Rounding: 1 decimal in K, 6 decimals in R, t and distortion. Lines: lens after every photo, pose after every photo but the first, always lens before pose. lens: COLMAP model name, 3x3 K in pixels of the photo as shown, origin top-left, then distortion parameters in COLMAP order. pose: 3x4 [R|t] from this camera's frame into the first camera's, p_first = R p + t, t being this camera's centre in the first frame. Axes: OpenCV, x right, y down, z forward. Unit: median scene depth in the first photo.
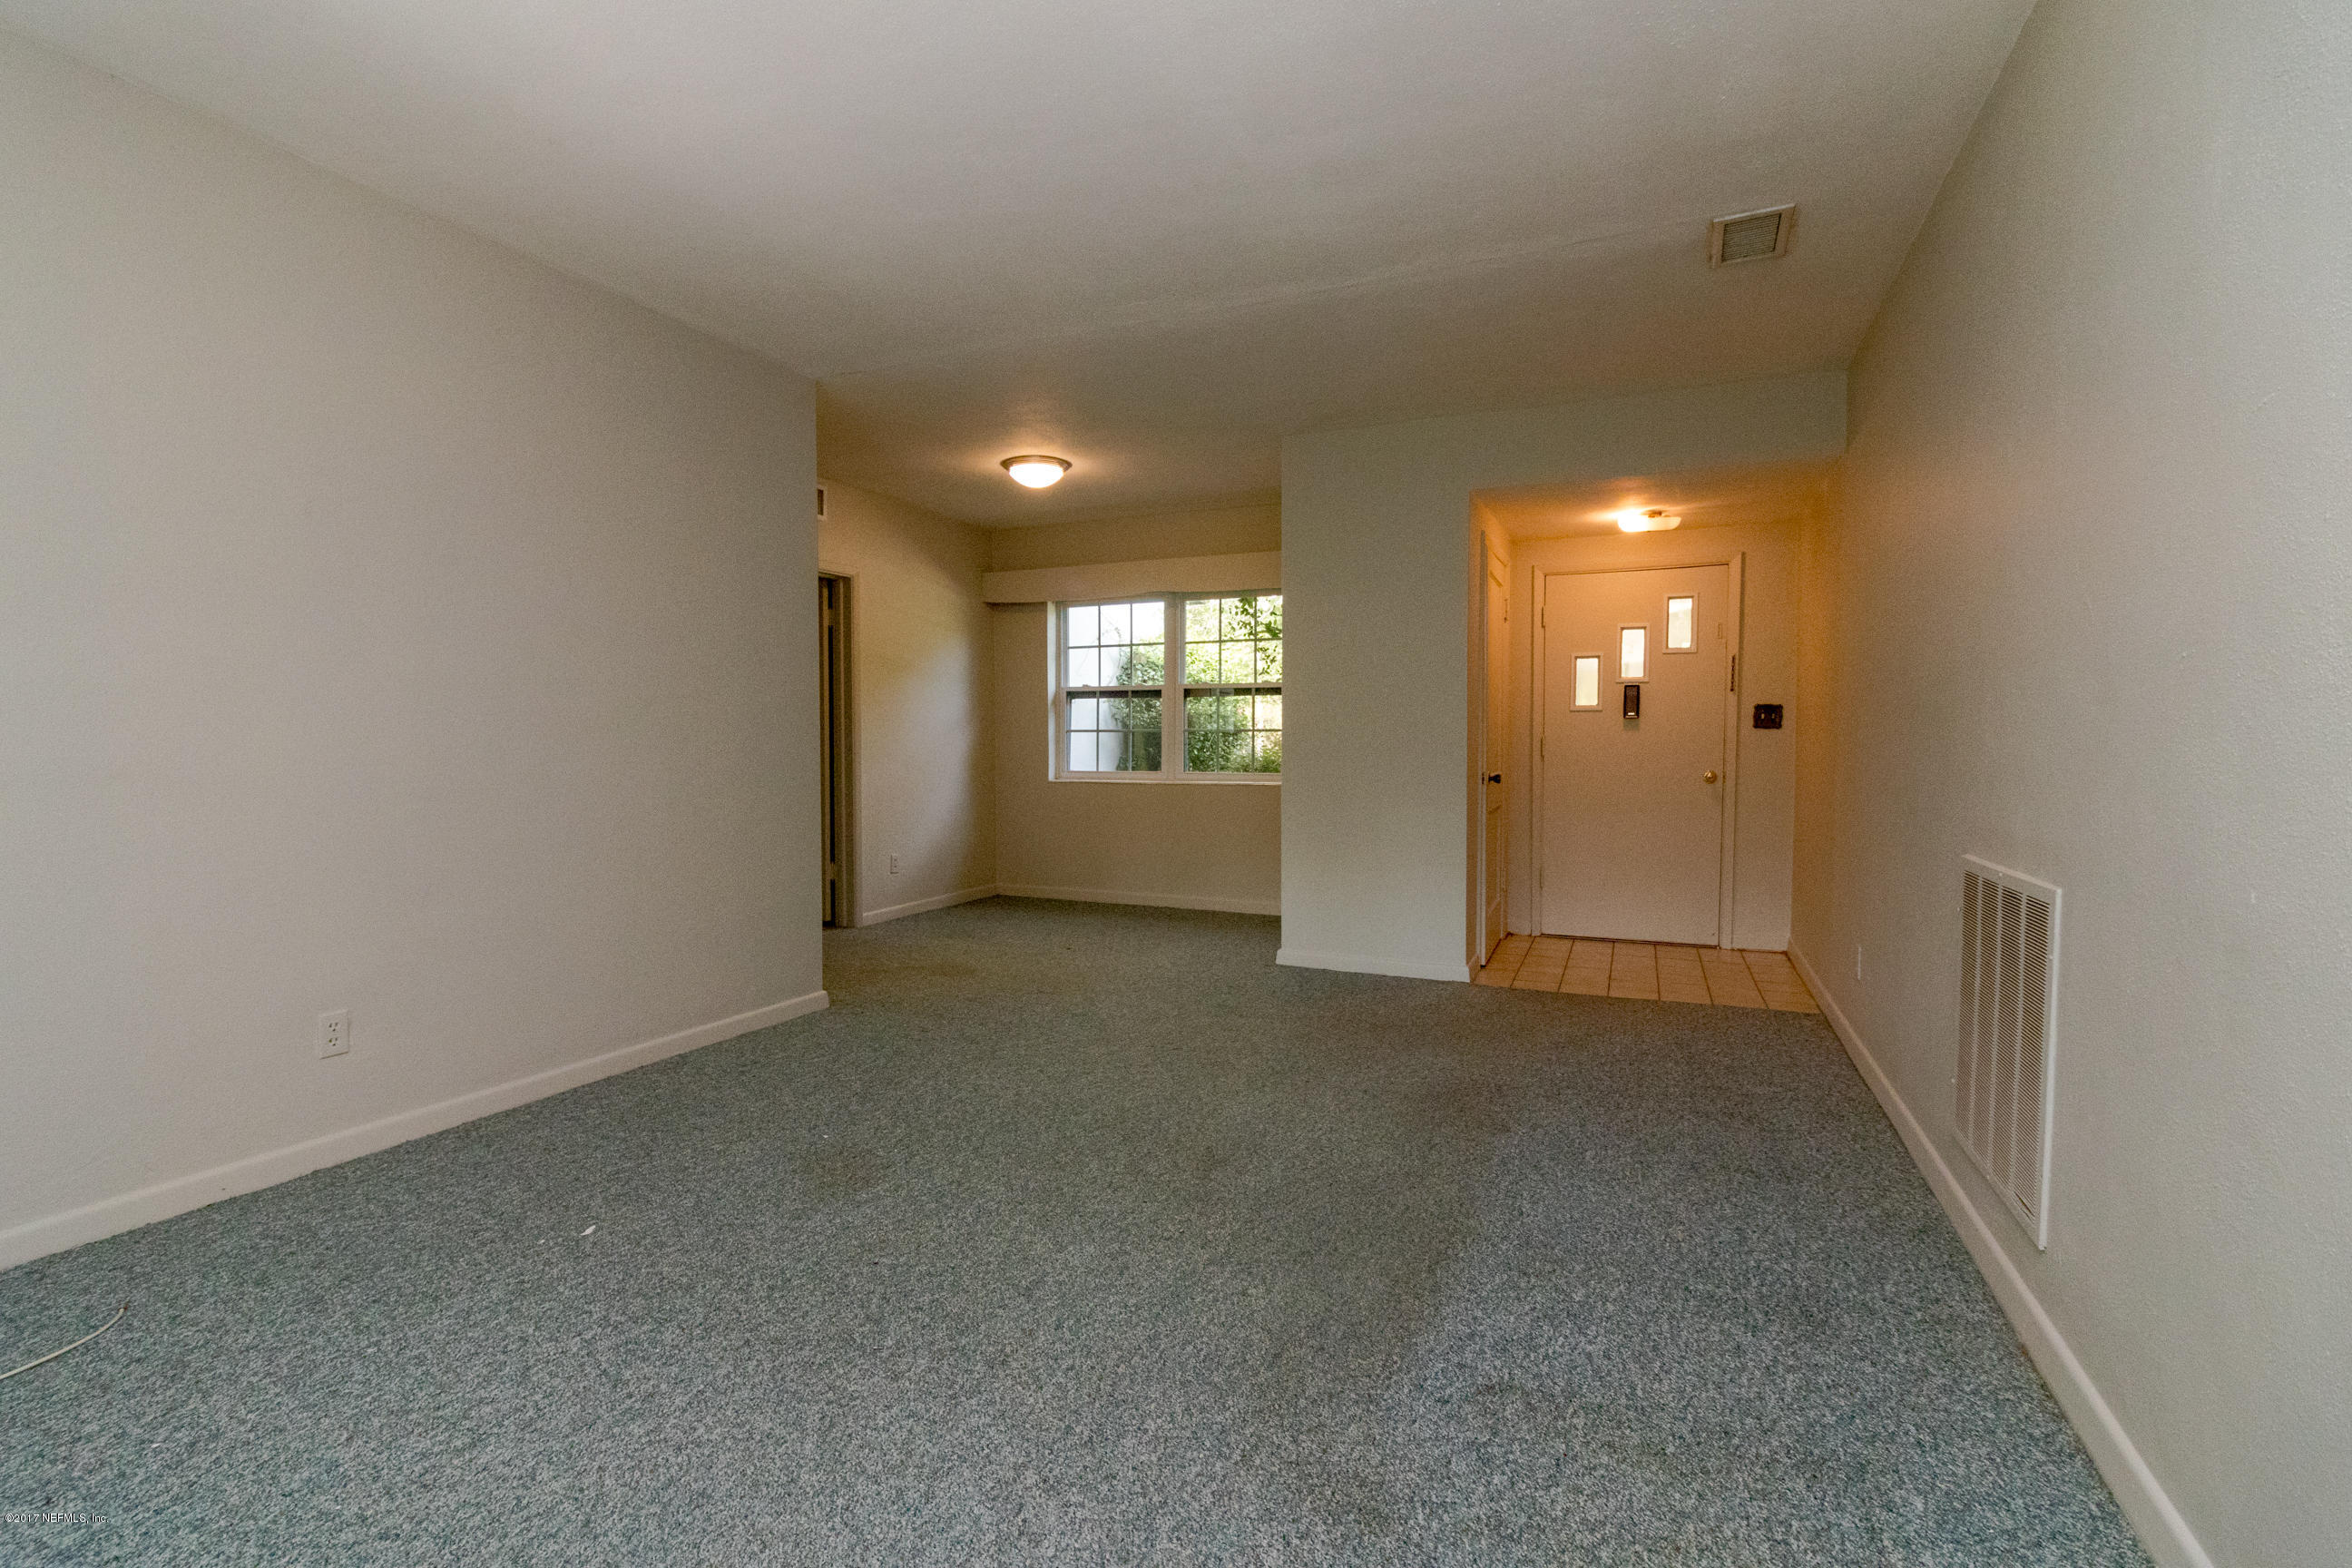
lens RADIAL K [[1080.7, 0, 1146.4], [0, 1080.7, 772.7], [0, 0, 1]] dist [0.001823, 0.000354]
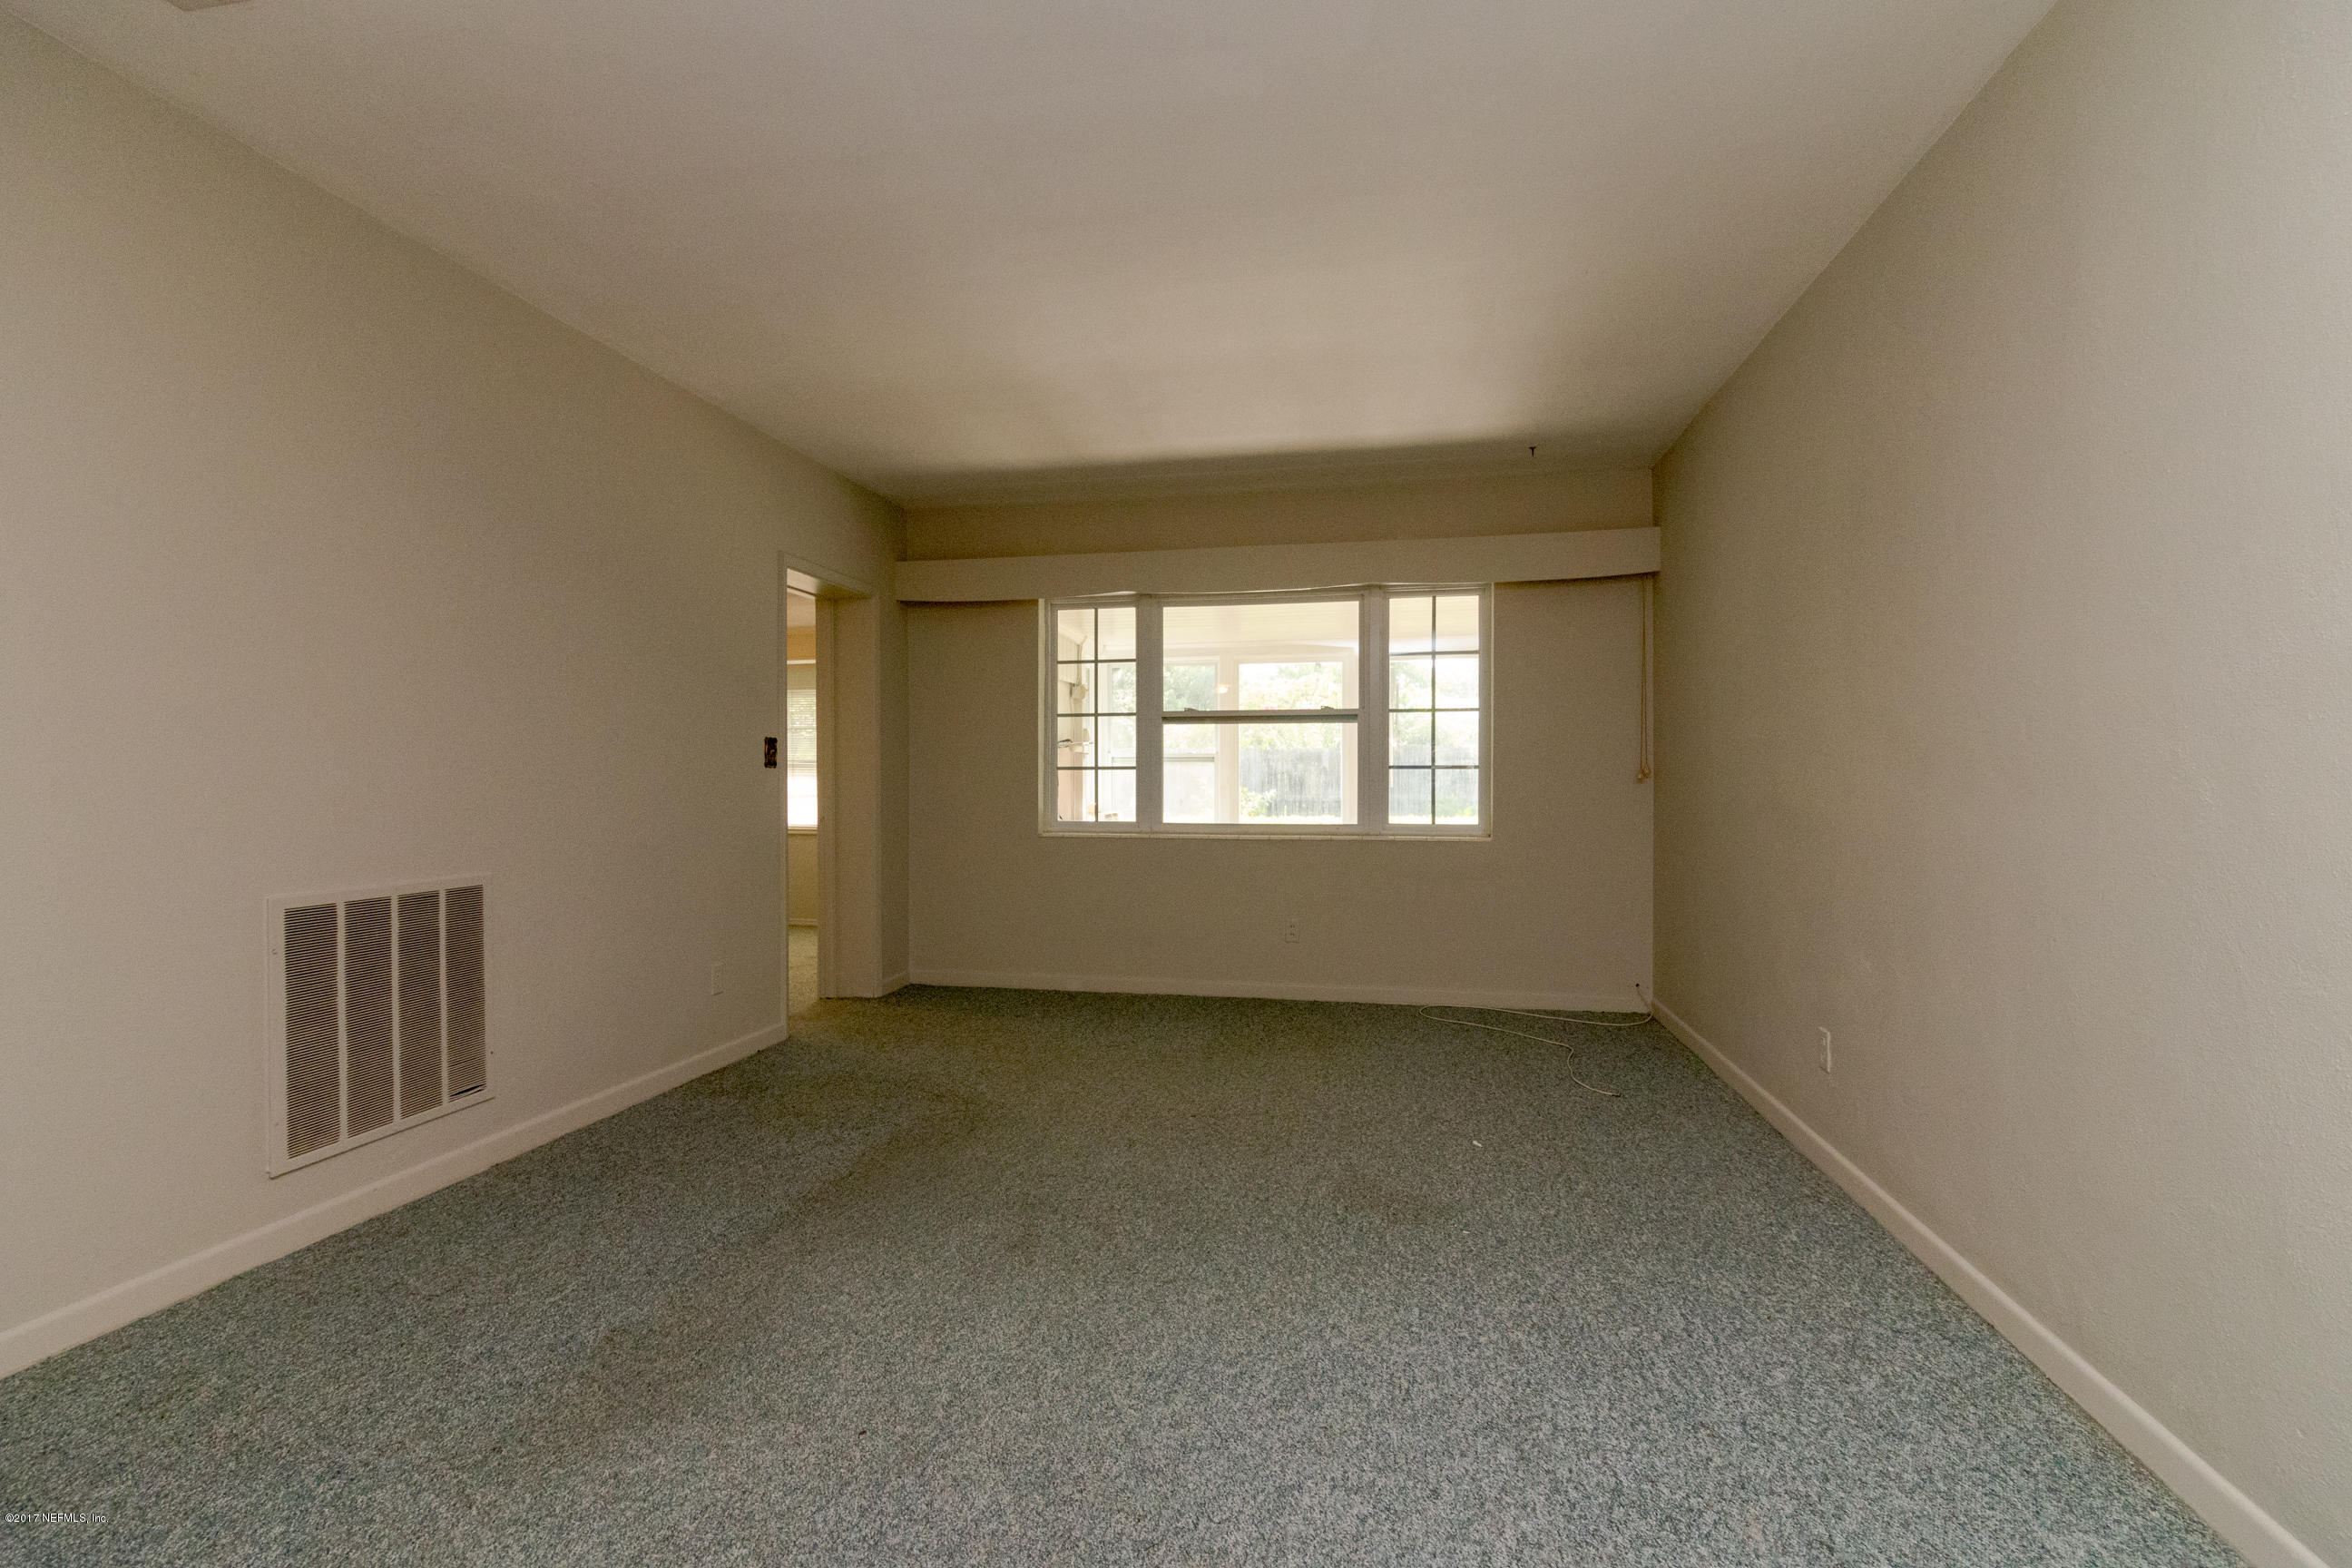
lens RADIAL K [[1100.9, 0, 1160.2], [0, 1100.9, 781.1], [0, 0, 1]] dist [0.001638, 0.000016]
pose [[-0.972645, -0.000024, -0.232296, 0.081331], [-0.007406, 0.999495, 0.030907, -0.030121], [0.232178, 0.031782, -0.972154, 0.947477]]
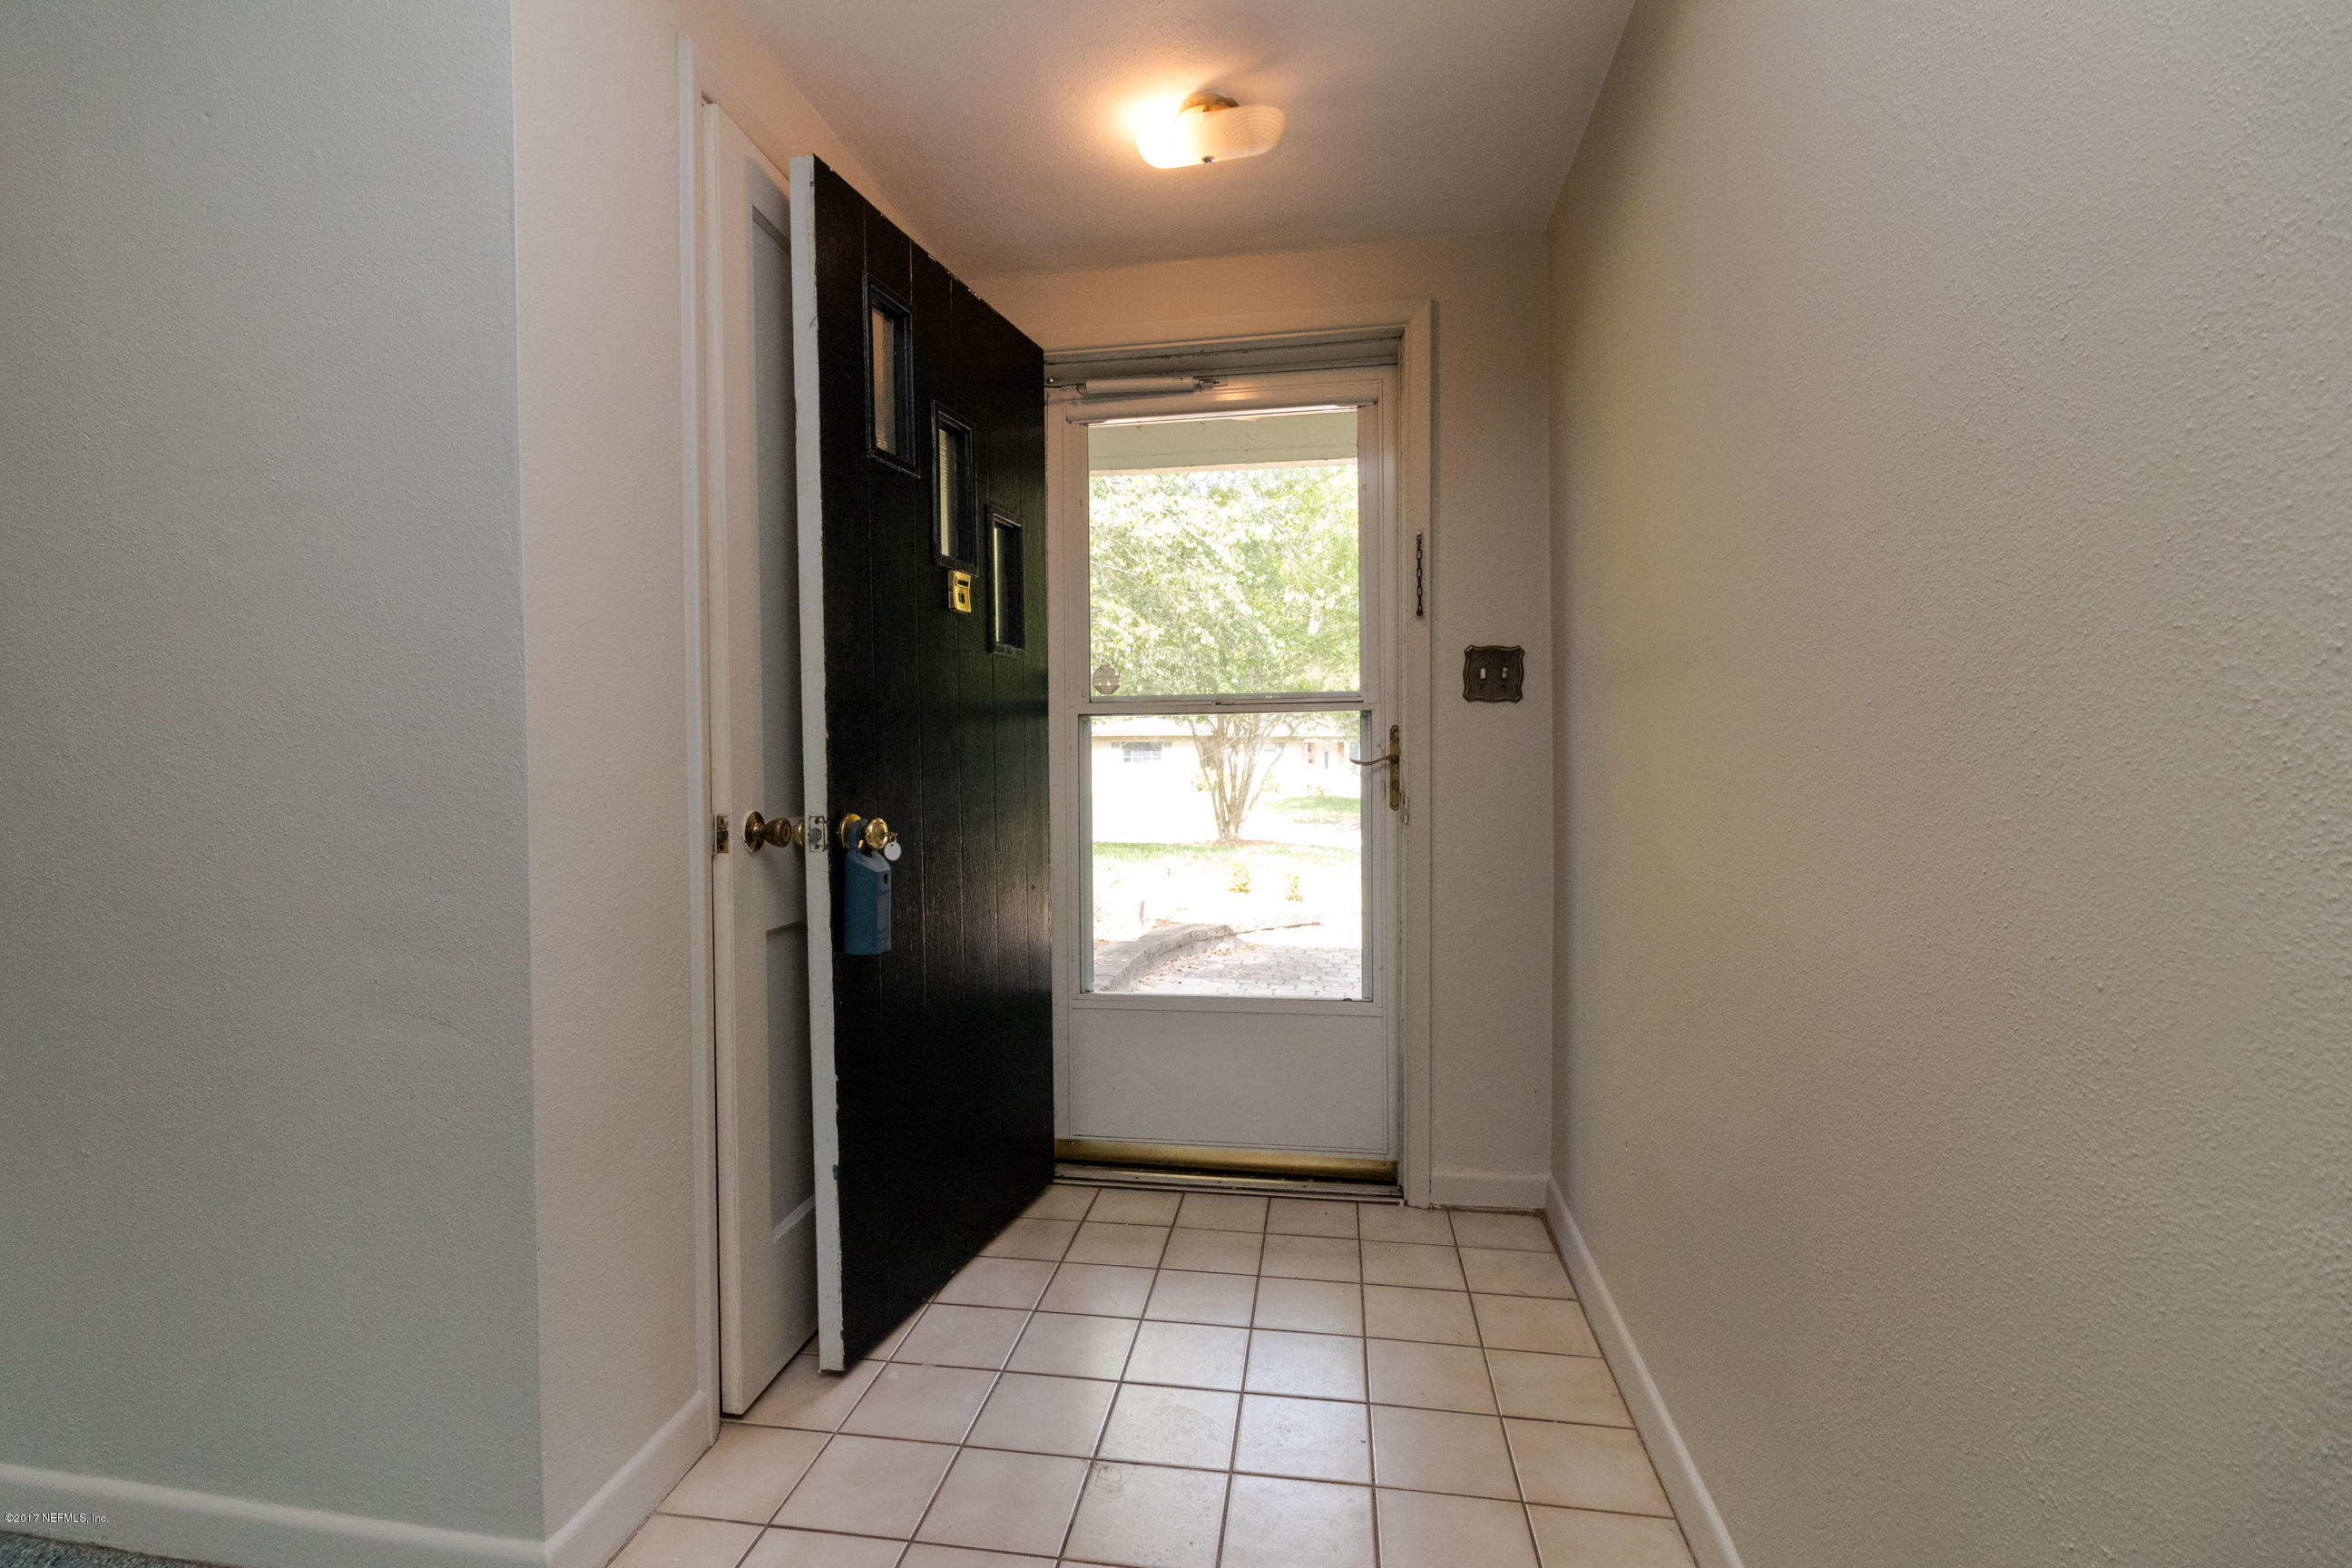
lens RADIAL K [[1109.0, 0, 1149.6], [0, 1109.0, 768.0], [0, 0, 1]] dist [0.000378, -0.000123]
pose [[0.965643, -0.010858, 0.259645, 0.324701], [0.016825, 0.999643, -0.020770, -0.007324], [-0.259326, 0.024425, 0.965481, 0.604989]]
